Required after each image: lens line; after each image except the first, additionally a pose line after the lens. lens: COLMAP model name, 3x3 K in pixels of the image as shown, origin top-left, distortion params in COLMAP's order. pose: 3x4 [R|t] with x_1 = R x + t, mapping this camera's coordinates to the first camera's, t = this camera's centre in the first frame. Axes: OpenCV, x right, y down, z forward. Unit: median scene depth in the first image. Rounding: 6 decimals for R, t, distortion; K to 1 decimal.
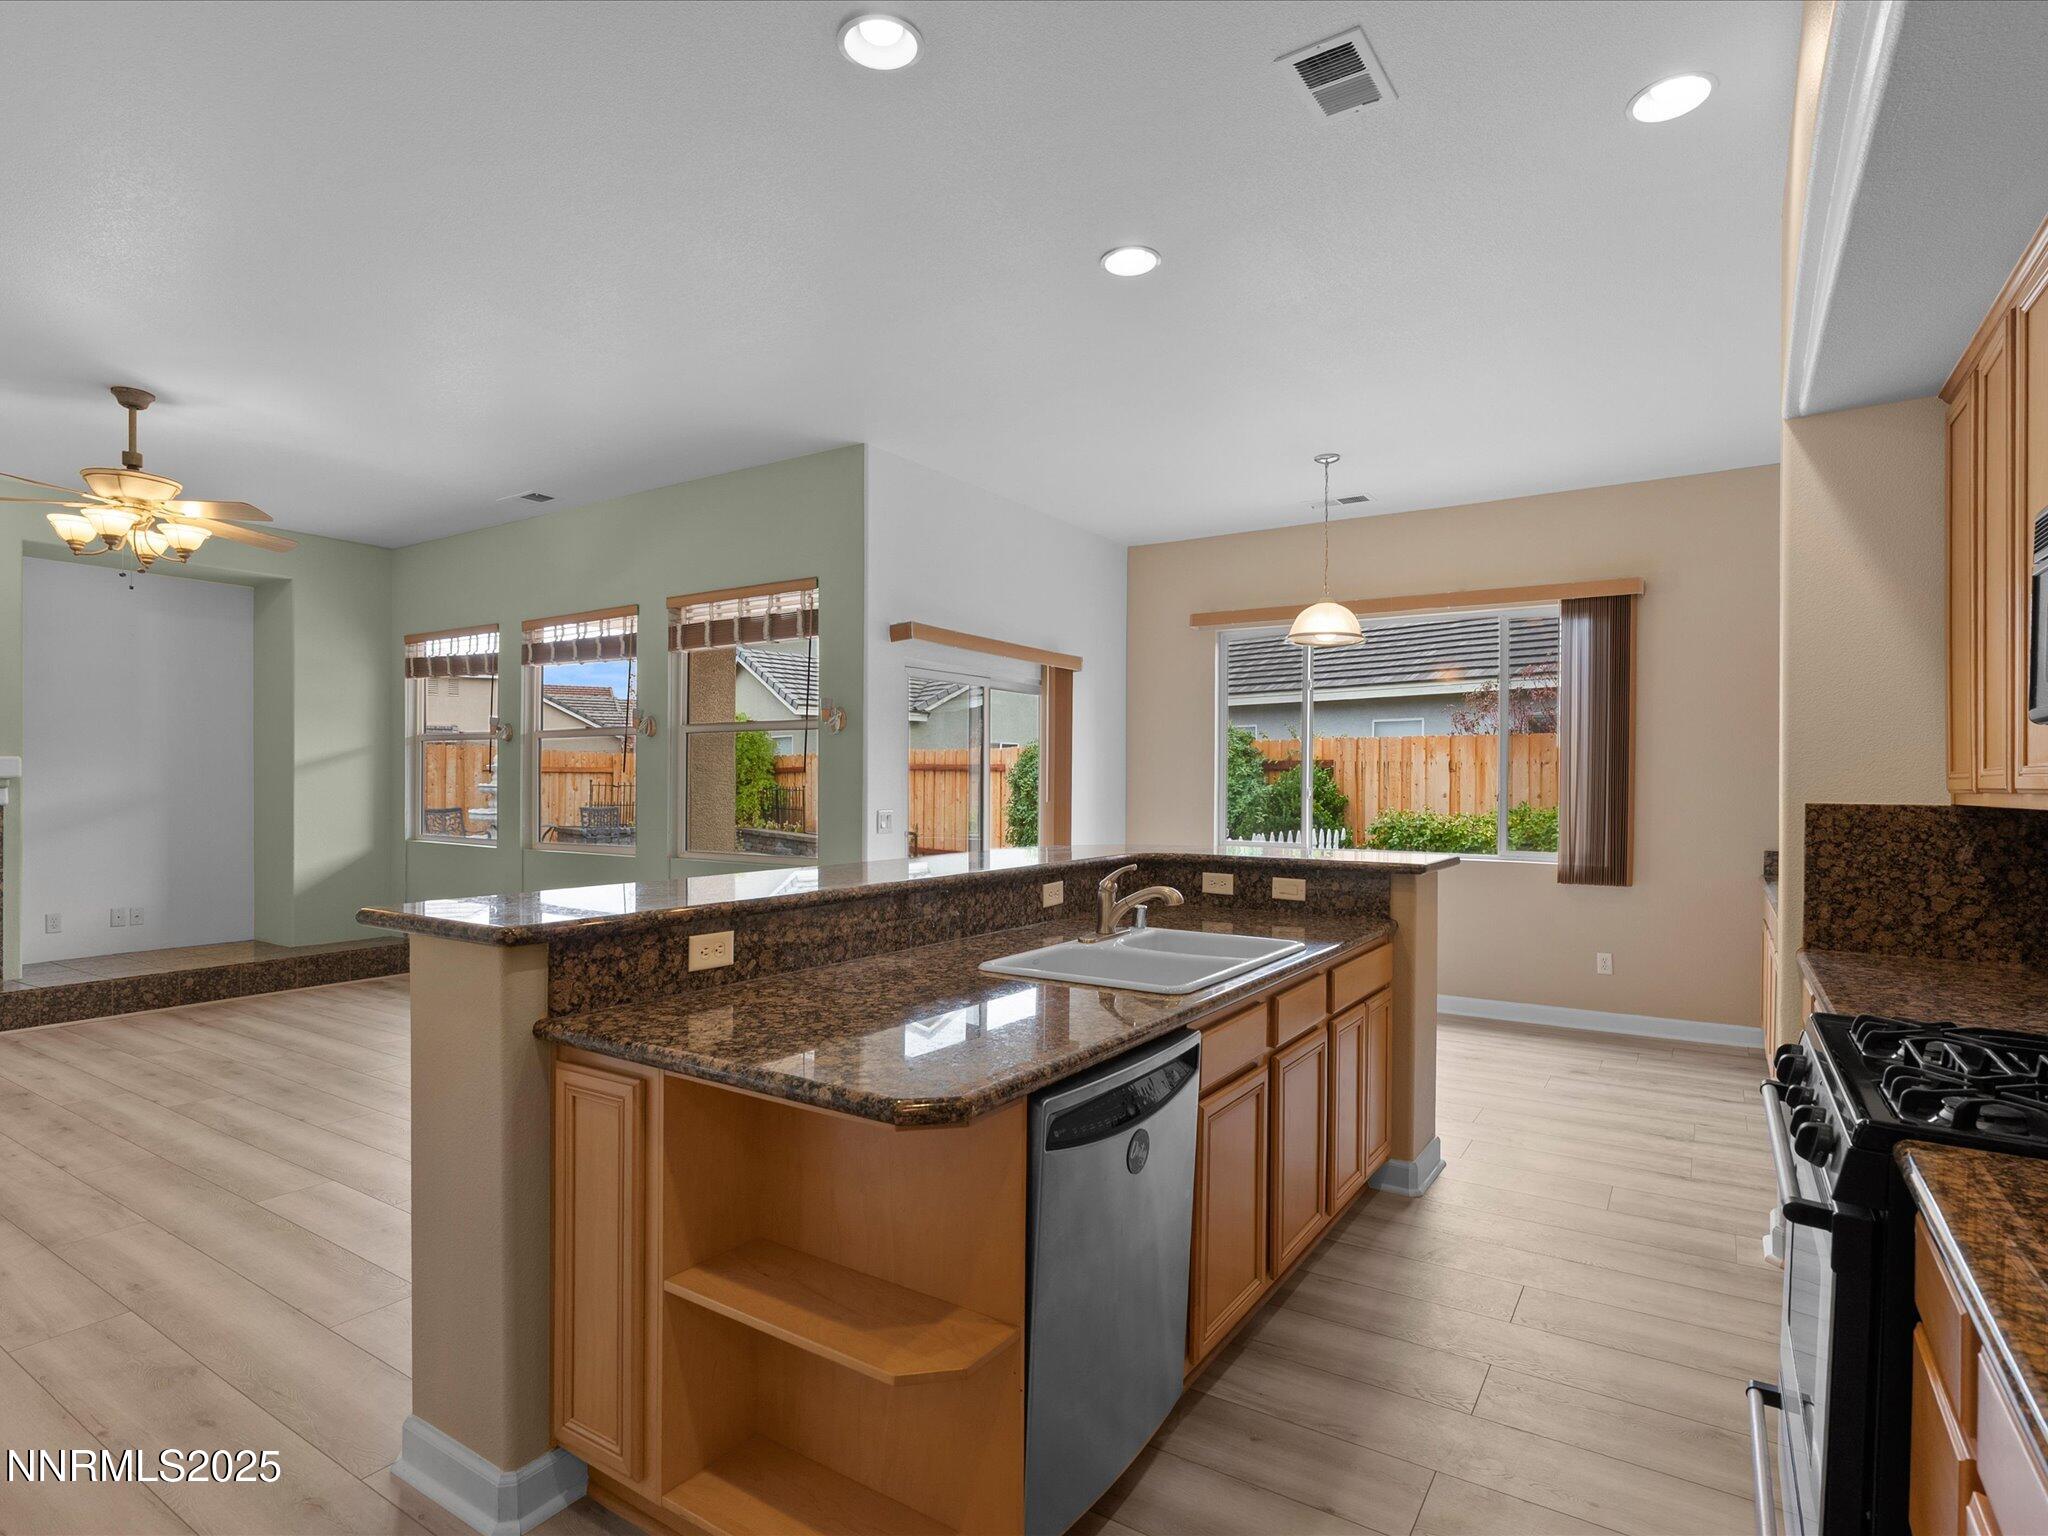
lens RADIAL K [[1059.9, 0, 1027.4], [0, 1059.9, 779.9], [0, 0, 1]] dist [0.000968, 0.000781]
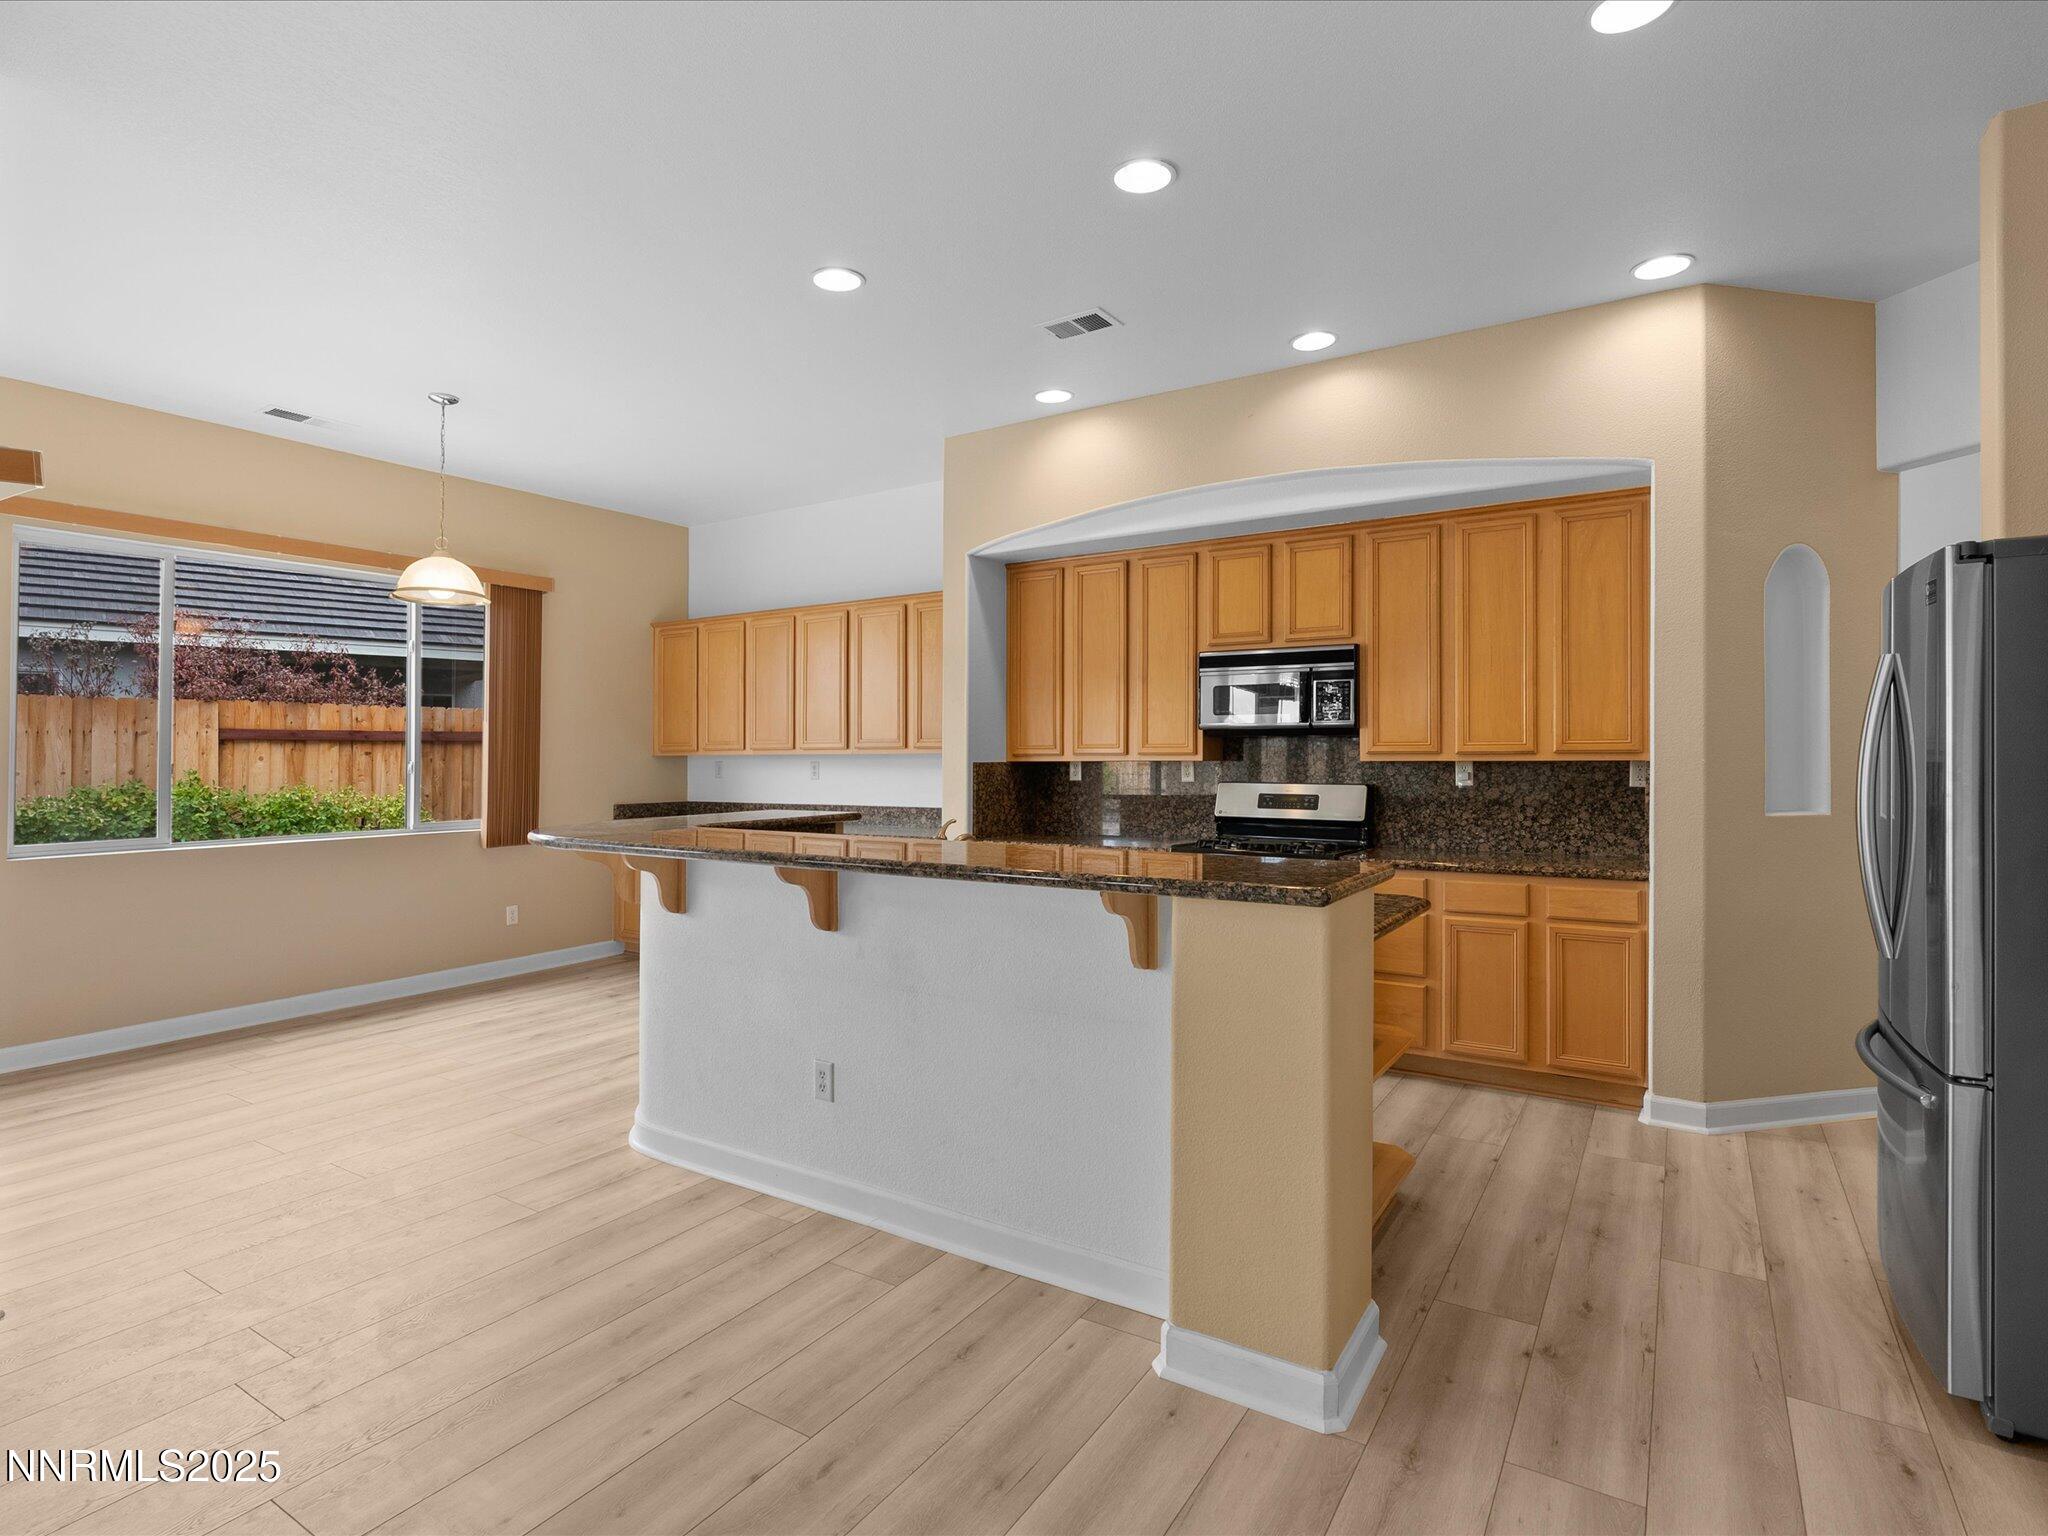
lens RADIAL K [[1026.4, 0, 1021.7], [0, 1026.4, 733.2], [0, 0, 1]] dist [-0.010054, -0.000649]
pose [[-0.011604, 0.012766, 0.999851, -0.516310], [0.004308, 0.999910, -0.012717, -0.003082], [-0.999923, 0.004160, -0.011657, 0.444858]]
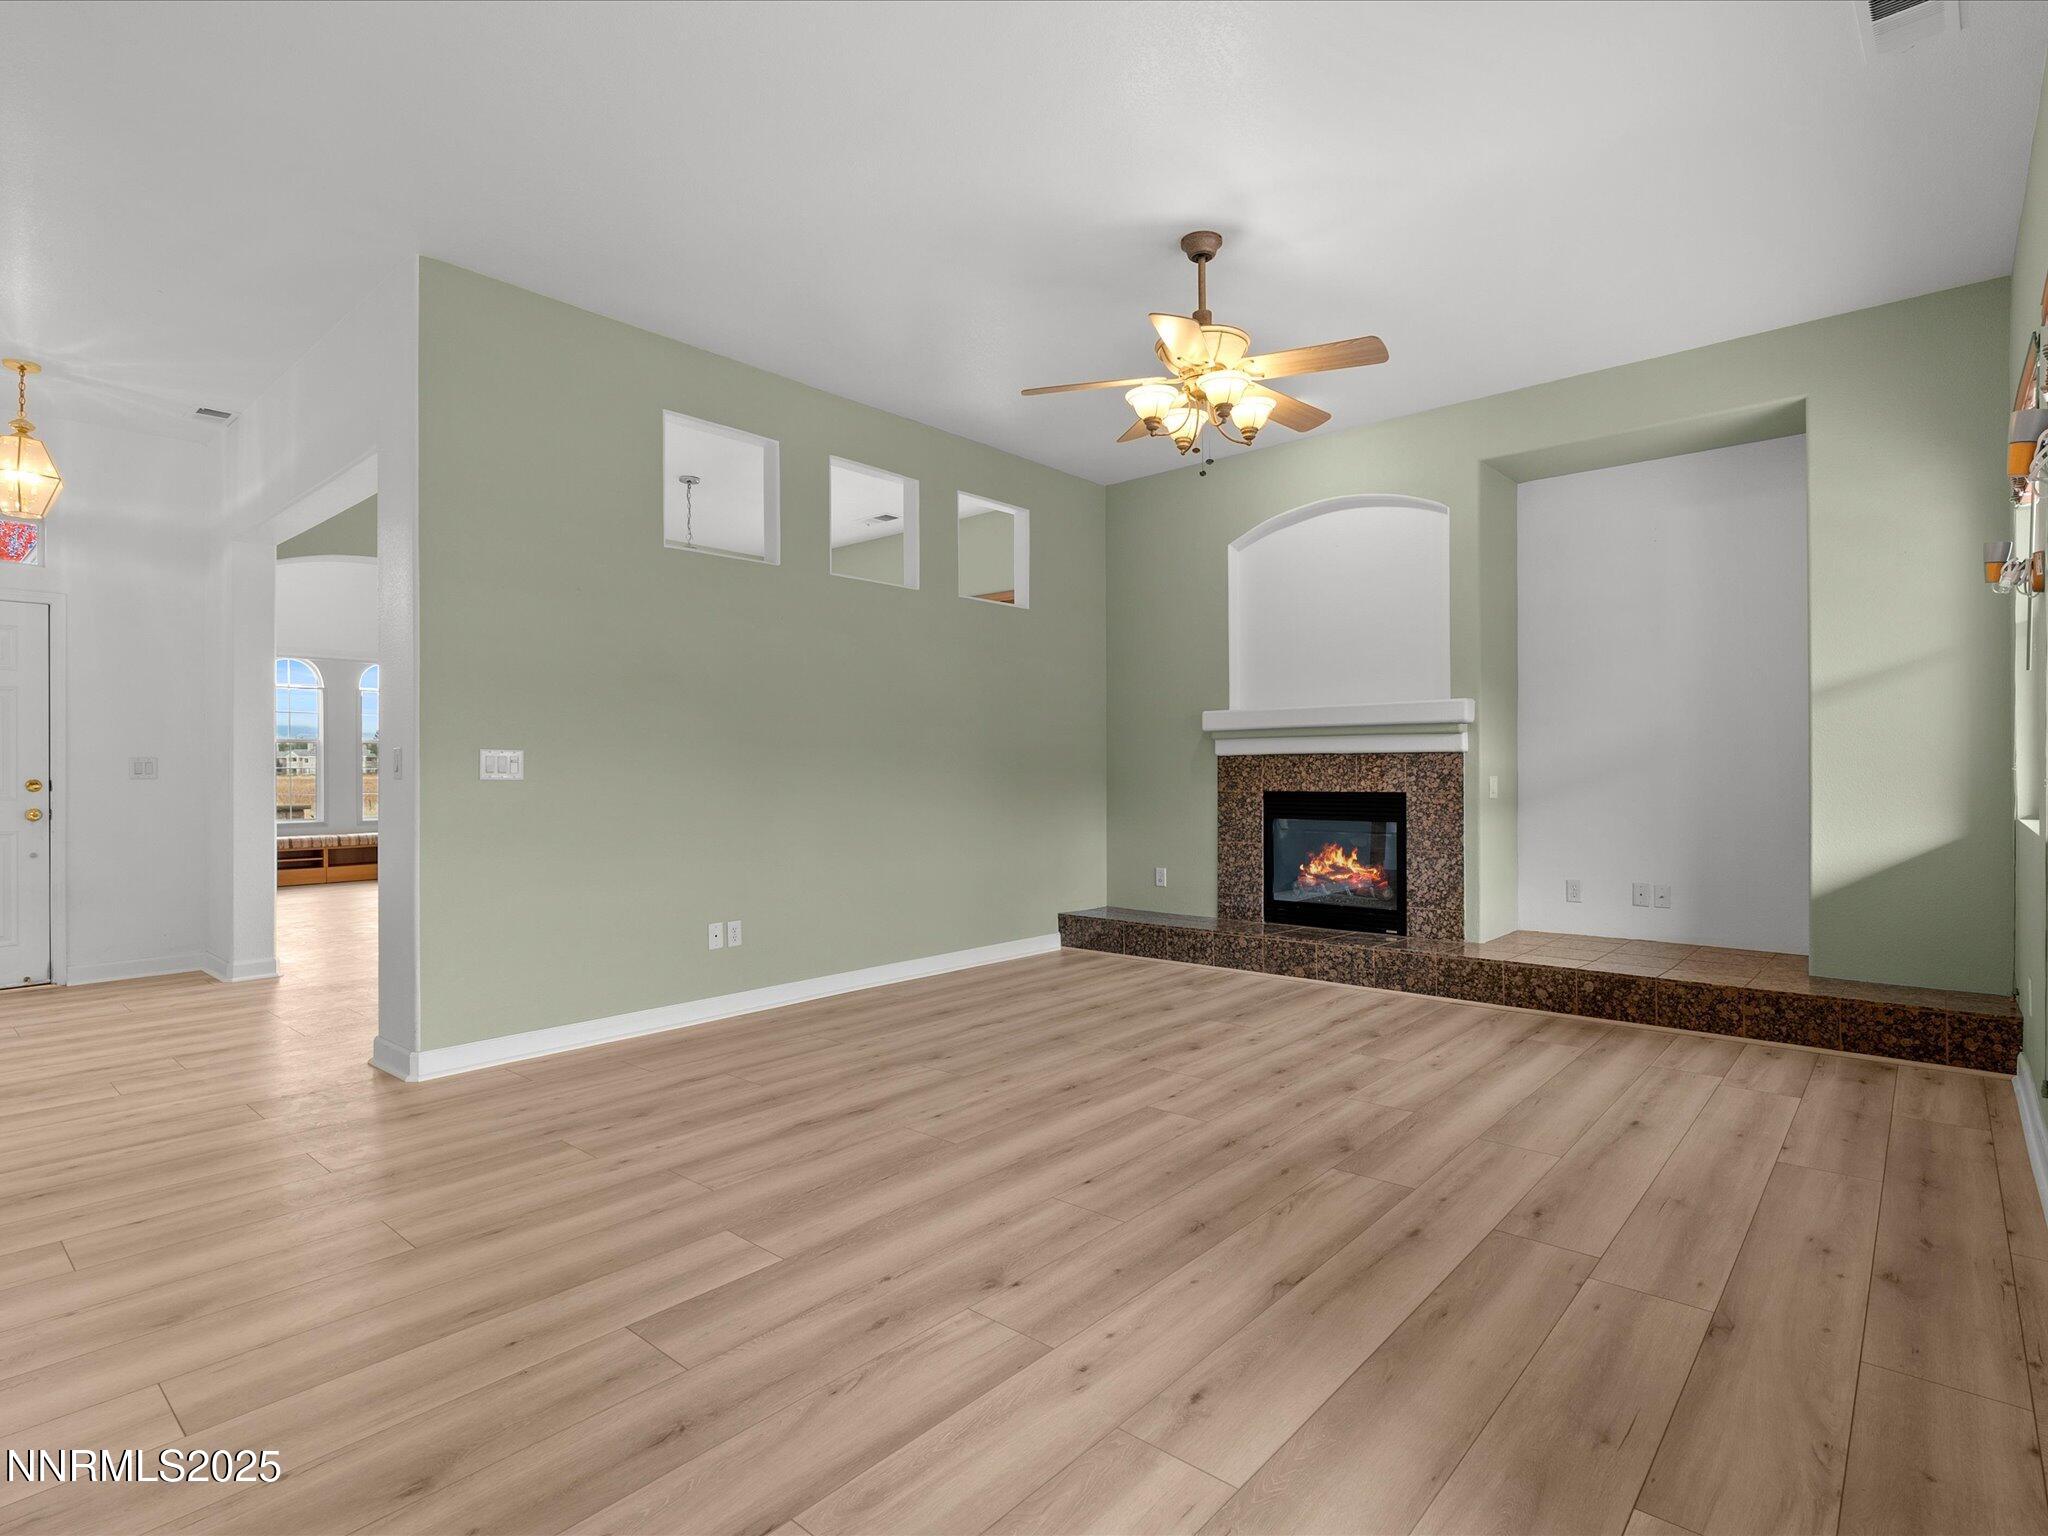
lens RADIAL K [[1043.6, 0, 1024.0], [0, 1043.6, 768.0], [0, 0, 1]] dist [-0.004932, 0.000470]
pose [[-0.141946, -0.007649, -0.989845, -0.009760], [0.006319, 0.999943, -0.008633, 0.041305], [0.989854, -0.007481, -0.141890, 0.718171]]
